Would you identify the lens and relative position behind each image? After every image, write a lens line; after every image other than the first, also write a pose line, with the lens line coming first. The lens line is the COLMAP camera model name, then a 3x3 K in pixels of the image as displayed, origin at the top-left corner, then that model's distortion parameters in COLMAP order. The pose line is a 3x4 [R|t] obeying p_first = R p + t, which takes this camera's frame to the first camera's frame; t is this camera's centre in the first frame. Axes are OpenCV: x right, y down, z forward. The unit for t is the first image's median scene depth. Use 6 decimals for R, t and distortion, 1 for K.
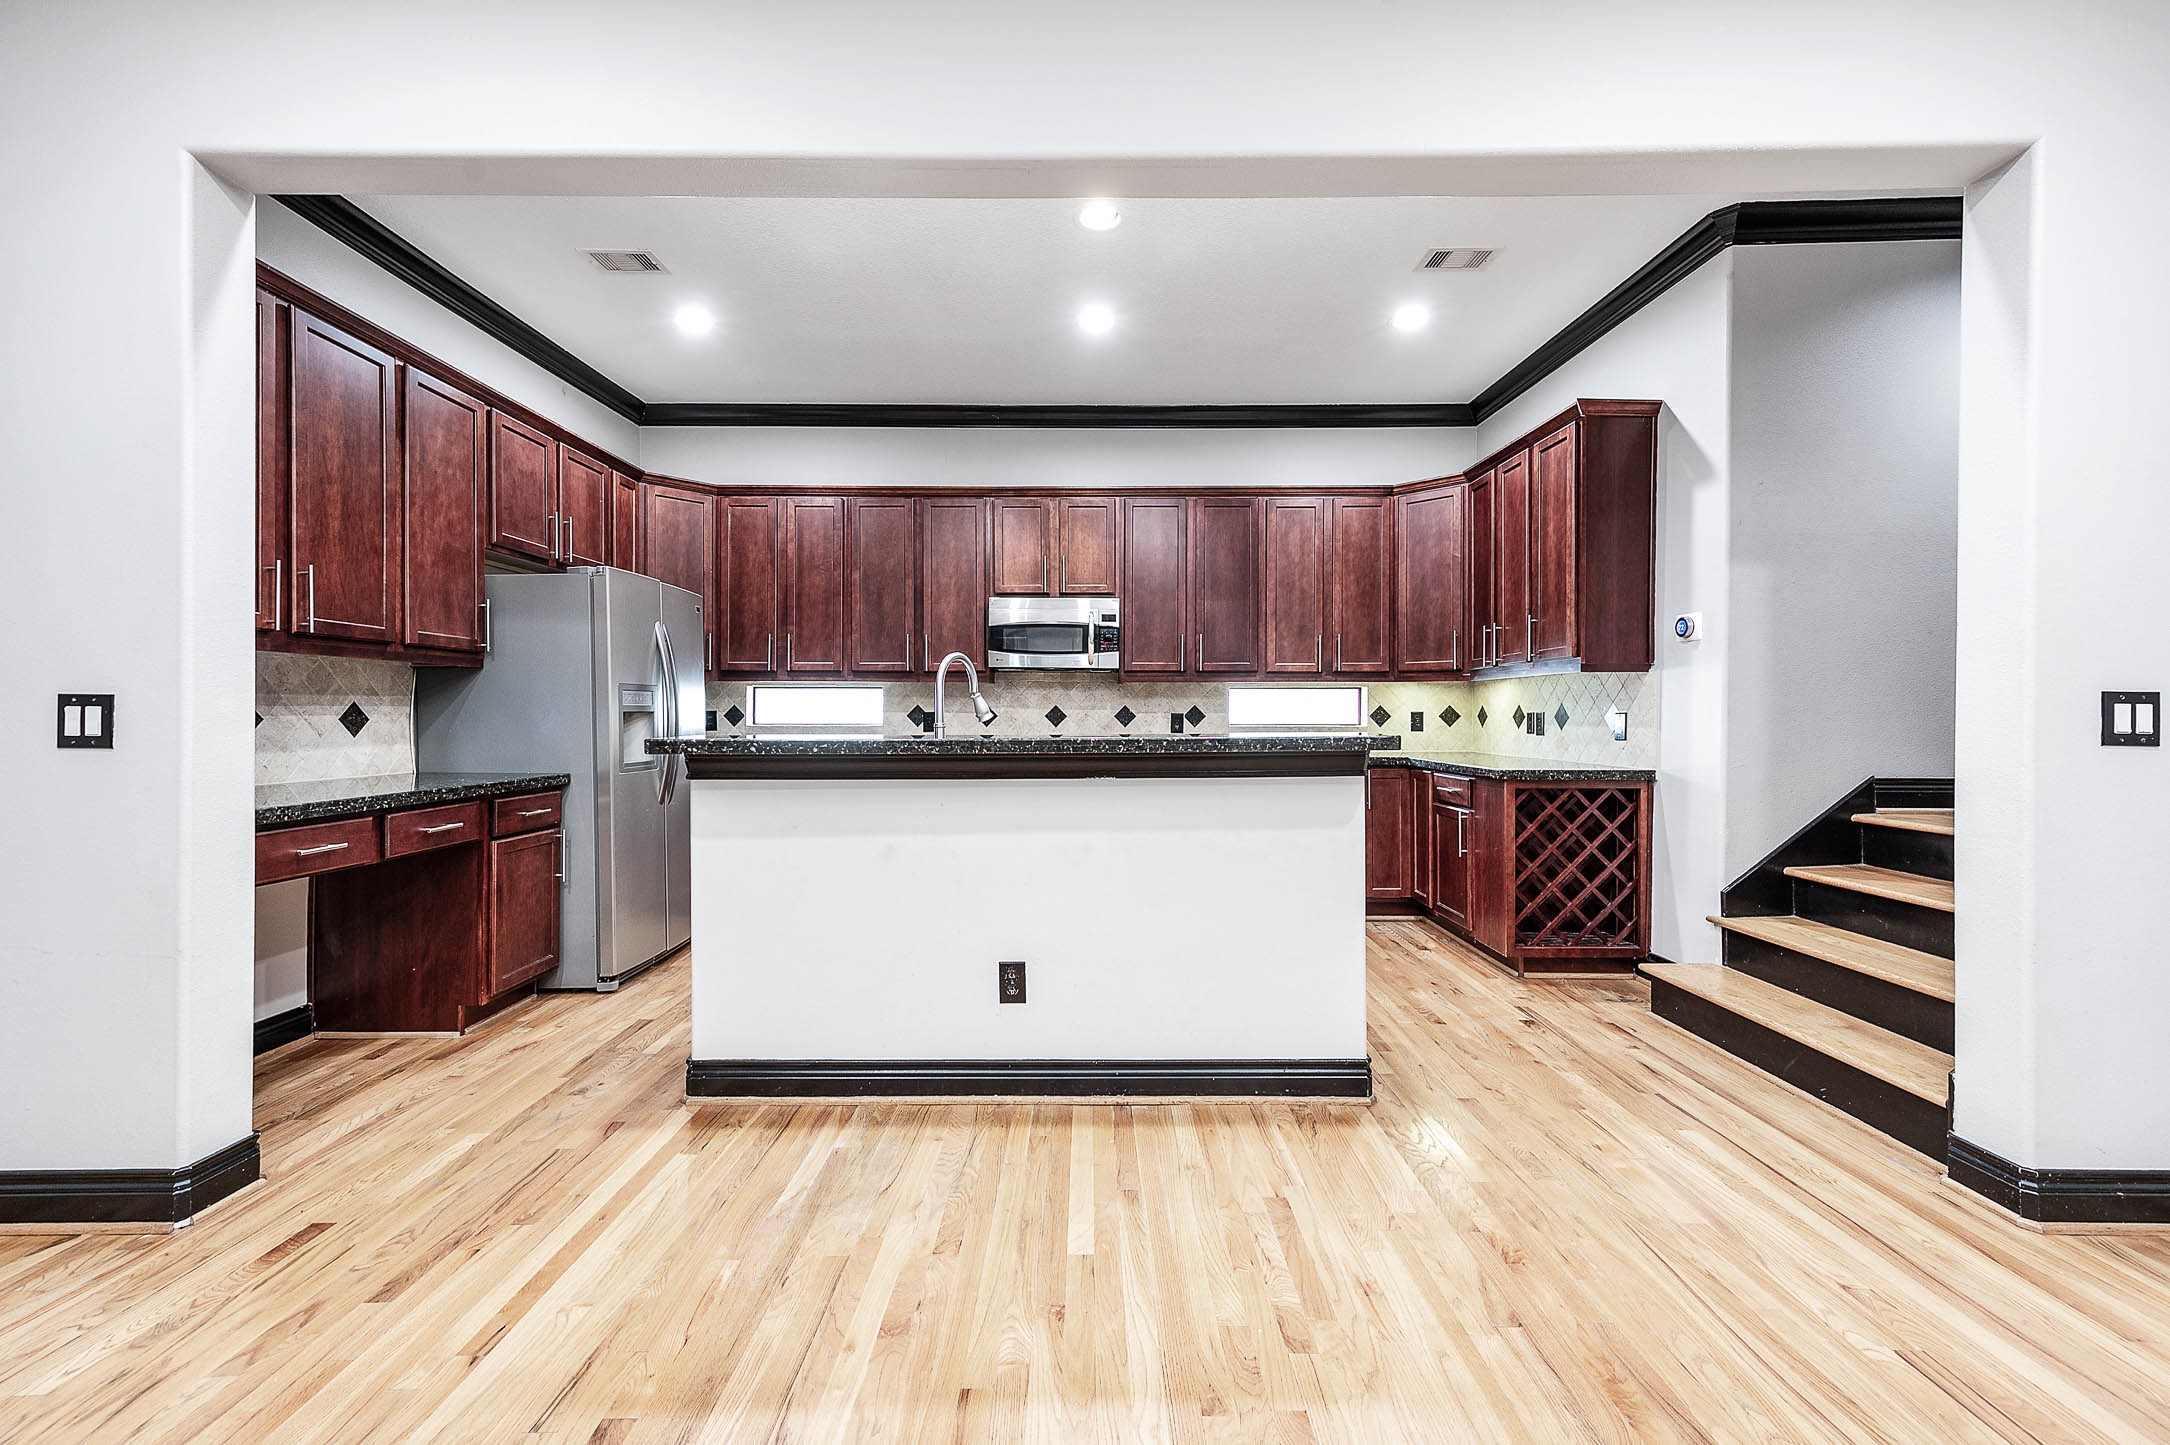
lens RADIAL K [[876.3, 0, 1084.0], [0, 876.3, 712.0], [0, 0, 1]] dist [0.011897, 0.000704]
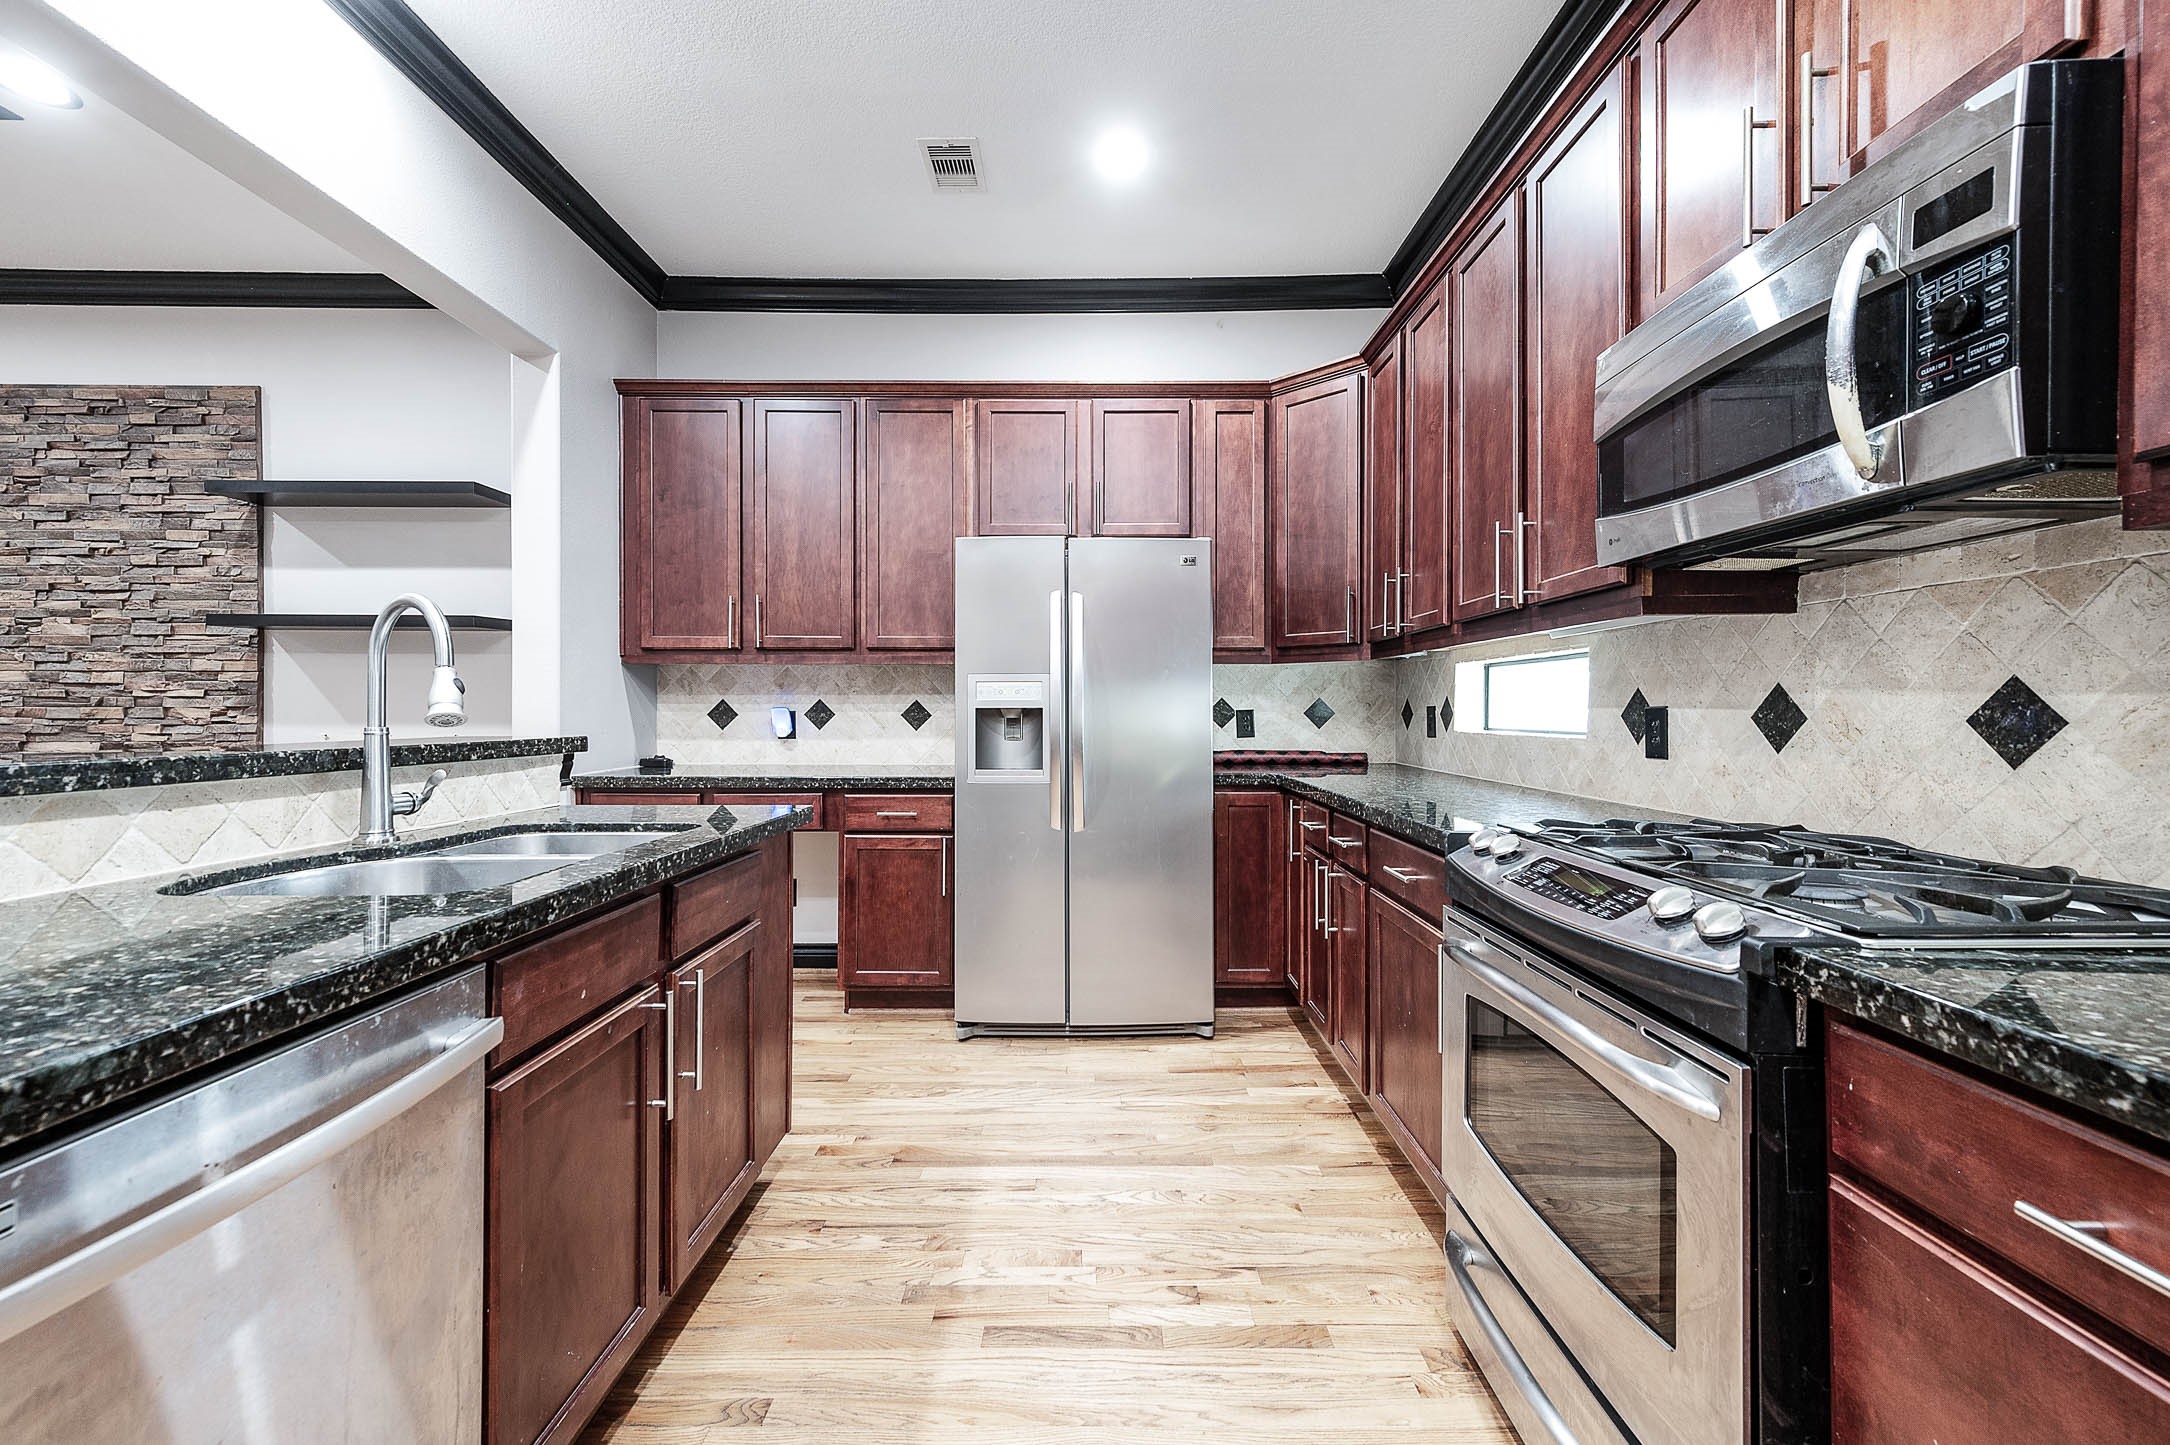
lens RADIAL K [[876.3, 0, 1084.8], [0, 876.3, 710.4], [0, 0, 1]] dist [0.011897, 0.000704]
pose [[-0.000250, -0.000373, -1.000000, 0.223614], [0.001008, 0.999999, -0.000374, 0.001805], [0.999999, -0.001008, -0.000250, 0.815275]]
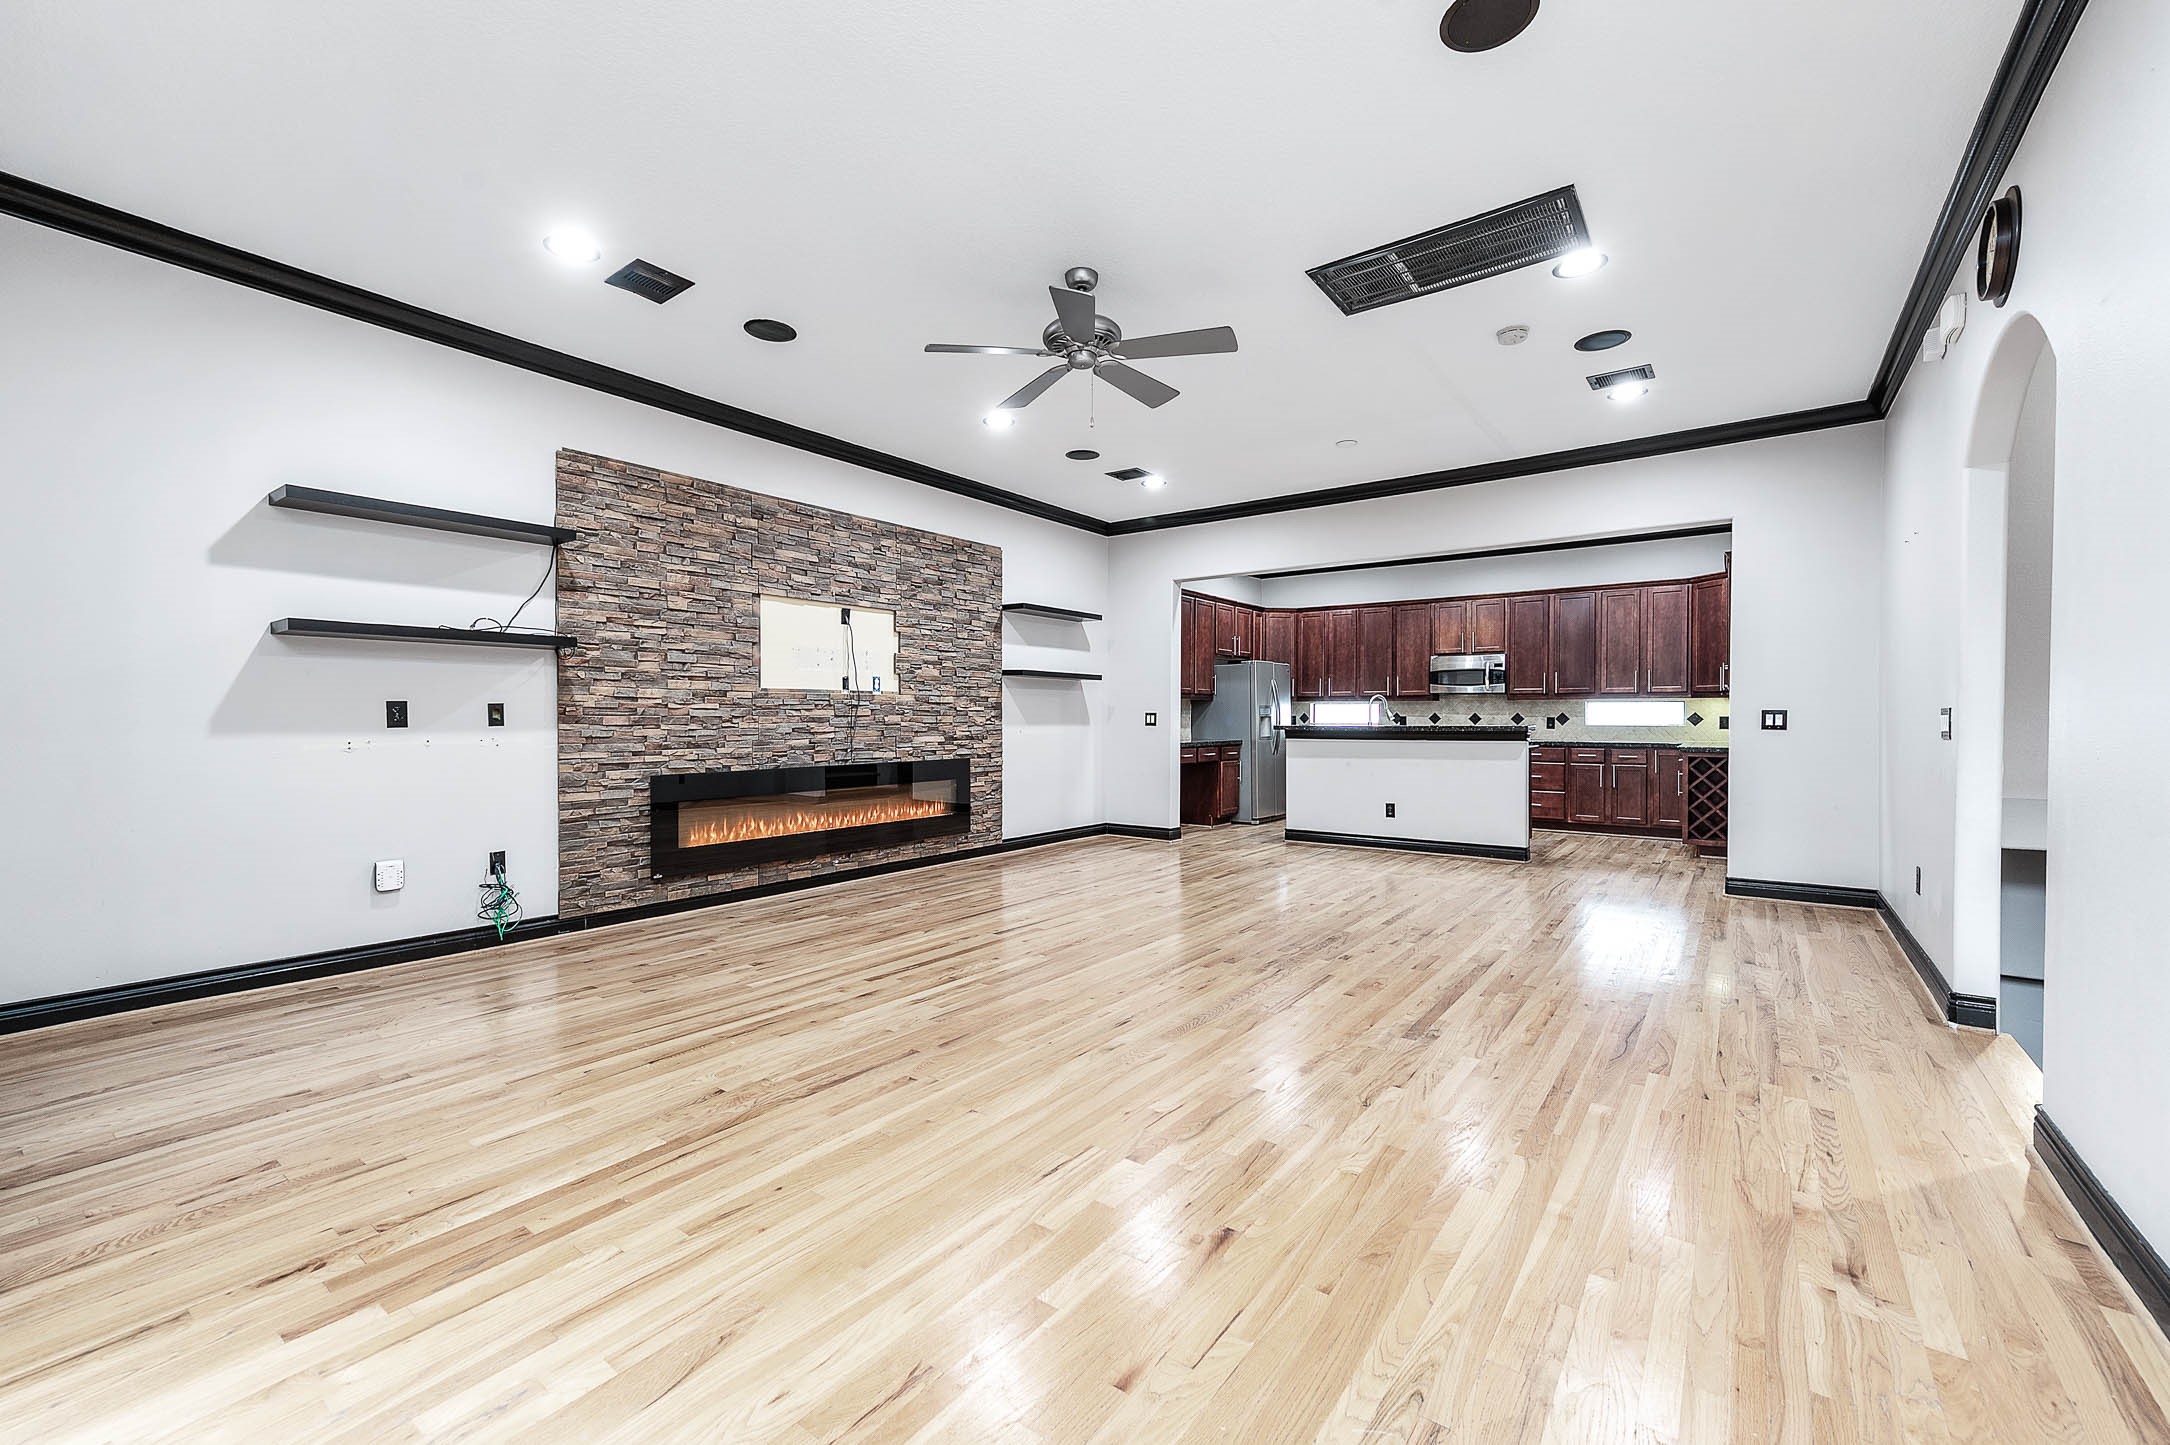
lens RADIAL K [[879.1, 0, 1087.9], [0, 879.1, 728.0], [0, 0, 1]] dist [0.010976, -0.000024]
pose [[0.804757, 0.008145, -0.593548, 0.435001], [0.000936, 0.999887, 0.014990, -0.004224], [0.593603, -0.012619, 0.804659, -1.000161]]
